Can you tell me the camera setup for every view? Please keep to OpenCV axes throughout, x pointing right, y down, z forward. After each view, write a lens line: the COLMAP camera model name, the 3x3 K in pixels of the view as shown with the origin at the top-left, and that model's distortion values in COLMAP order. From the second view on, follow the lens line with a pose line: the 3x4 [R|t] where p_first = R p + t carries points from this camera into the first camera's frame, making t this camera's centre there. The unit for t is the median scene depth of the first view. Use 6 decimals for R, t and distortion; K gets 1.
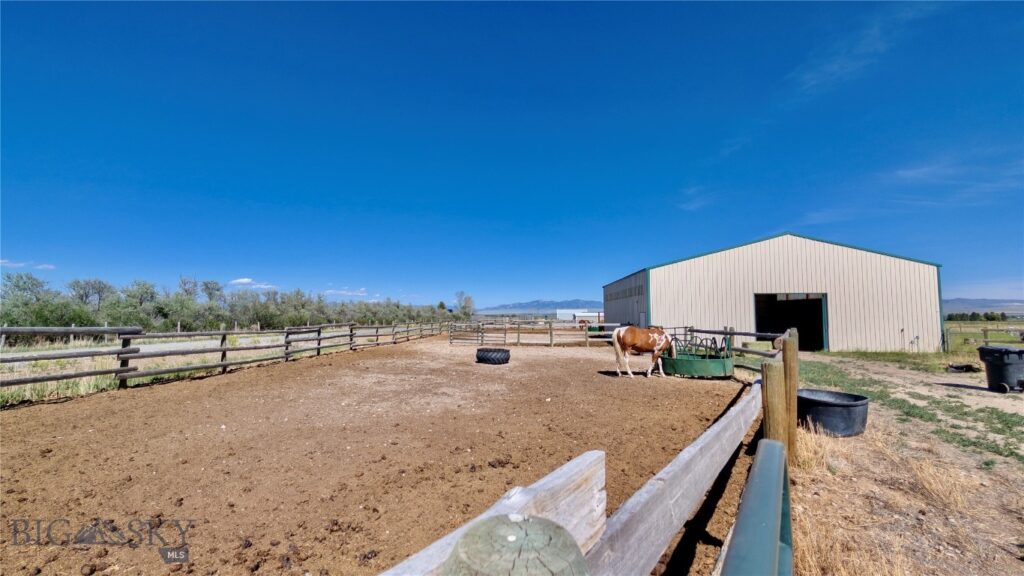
lens RADIAL K [[386.0, 0, 509.6], [0, 386.0, 291.9], [0, 0, 1]] dist [-0.000198, -0.000093]
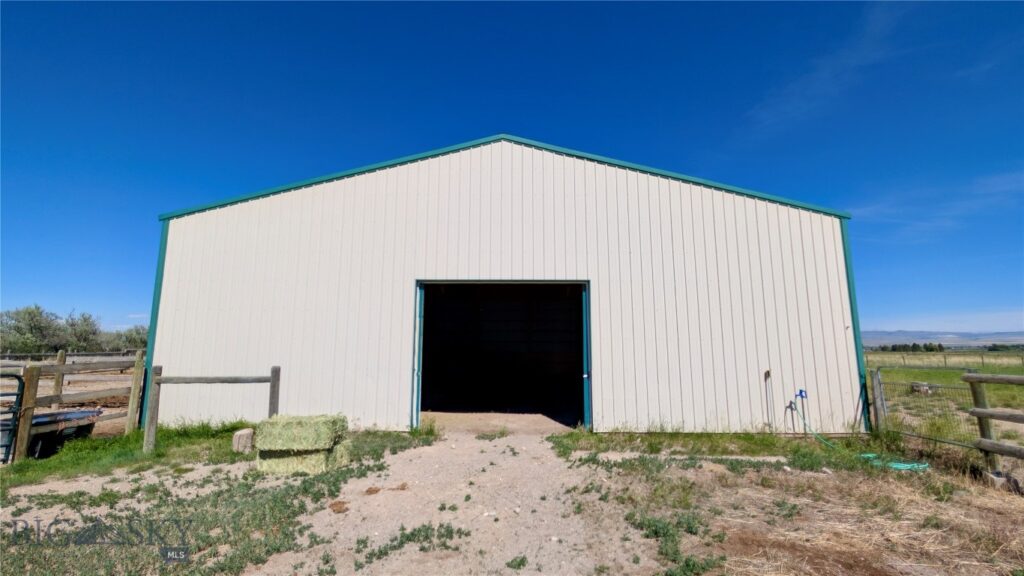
lens RADIAL K [[386.0, 0, 514.5], [0, 386.0, 291.5], [0, 0, 1]] dist [-0.000198, -0.000093]
pose [[0.996928, 0.011764, 0.077435, 0.703424], [-0.005529, 0.996760, -0.080240, 0.046403], [-0.078128, 0.079565, 0.993763, 0.600696]]
